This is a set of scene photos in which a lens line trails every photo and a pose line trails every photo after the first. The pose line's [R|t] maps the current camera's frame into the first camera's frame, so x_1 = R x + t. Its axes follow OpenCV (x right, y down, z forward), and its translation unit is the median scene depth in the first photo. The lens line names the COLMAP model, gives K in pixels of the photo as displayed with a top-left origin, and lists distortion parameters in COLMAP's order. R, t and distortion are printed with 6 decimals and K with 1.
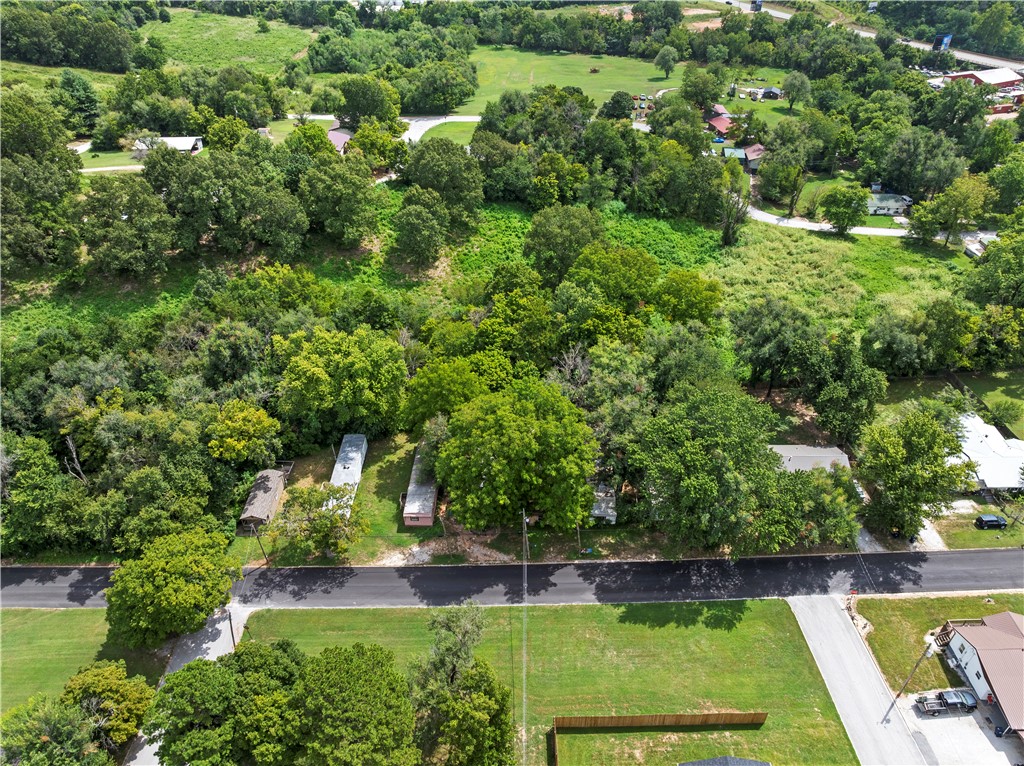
lens RADIAL K [[720.7, 0, 512.0], [0, 720.7, 383.0], [0, 0, 1]] dist [-0.046986, 0.002158]
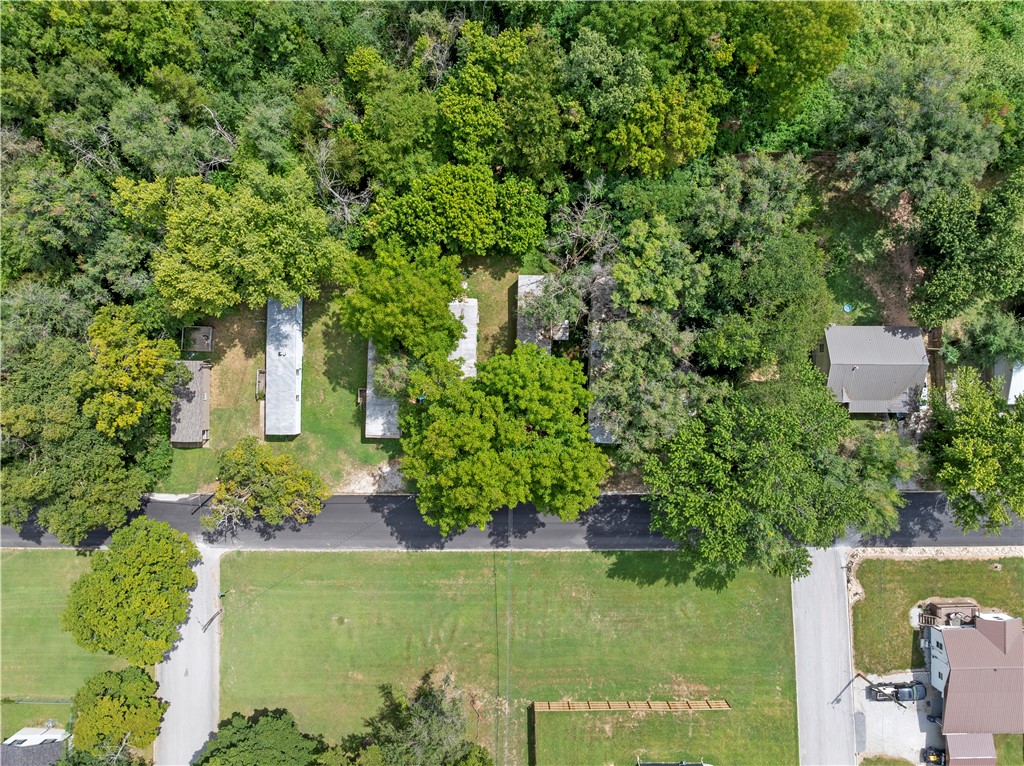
lens RADIAL K [[720.7, 0, 512.0], [0, 720.7, 383.0], [0, 0, 1]] dist [-0.046986, 0.002158]
pose [[0.999913, -0.000015, 0.013226, 0.007936], [-0.010533, 0.603889, 0.796999, -0.588075], [-0.007999, -0.797068, 0.603836, 0.620711]]
